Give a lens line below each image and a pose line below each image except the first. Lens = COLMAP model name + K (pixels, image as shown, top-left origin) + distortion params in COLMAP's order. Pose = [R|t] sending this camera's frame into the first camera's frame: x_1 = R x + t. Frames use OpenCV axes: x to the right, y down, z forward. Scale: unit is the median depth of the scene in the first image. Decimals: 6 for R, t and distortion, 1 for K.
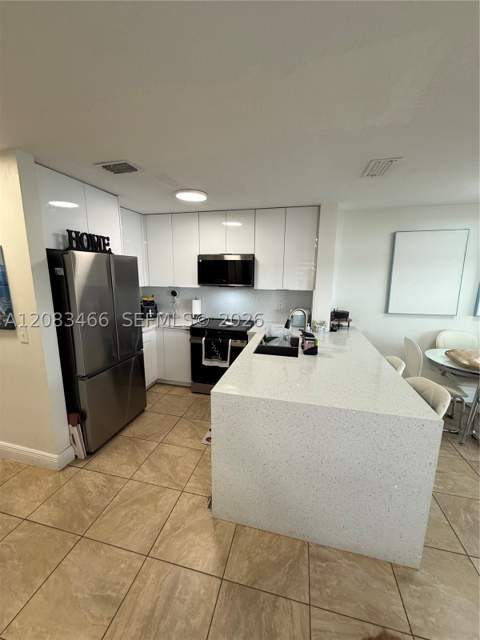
lens RADIAL K [[255.3, 0, 241.3], [0, 255.3, 317.8], [0, 0, 1]] dist [0.003521, 0.000307]
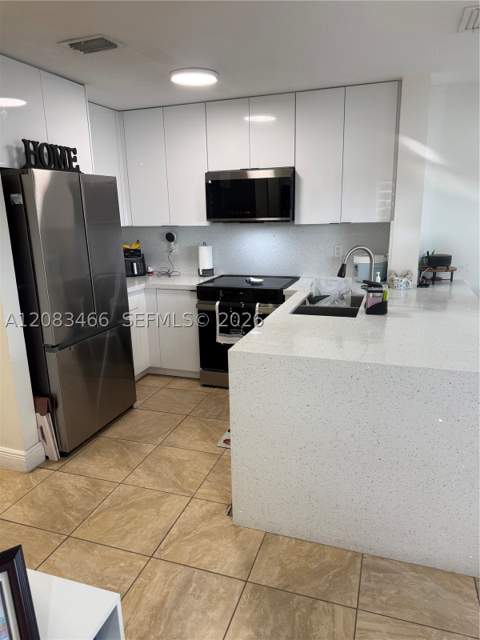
lens RADIAL K [[455.1, 0, 239.6], [0, 455.1, 319.2], [0, 0, 1]] dist [0.067942, -0.070082]
pose [[0.995106, -0.011719, -0.098118, 0.030940], [0.017368, 0.998228, 0.056919, 0.077910], [0.097277, -0.058345, 0.993546, -0.208245]]
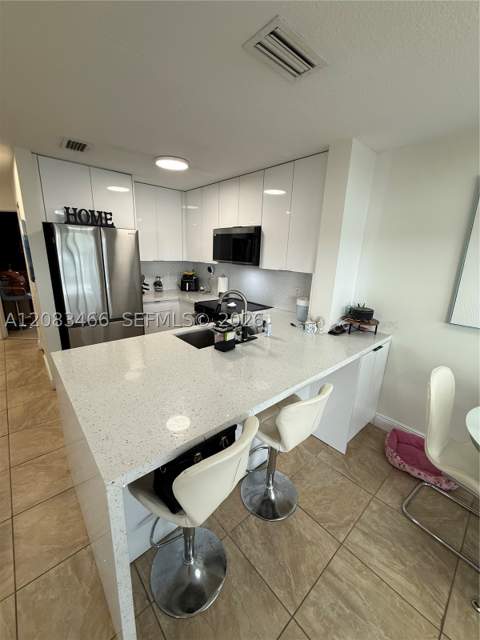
lens RADIAL K [[255.3, 0, 241.0], [0, 255.3, 318.6], [0, 0, 1]] dist [0.003521, 0.000307]
pose [[0.824716, 0.162955, -0.541562, 0.690975], [-0.127492, 0.986510, 0.102687, -0.038590], [0.550990, -0.015642, 0.834365, 0.364886]]
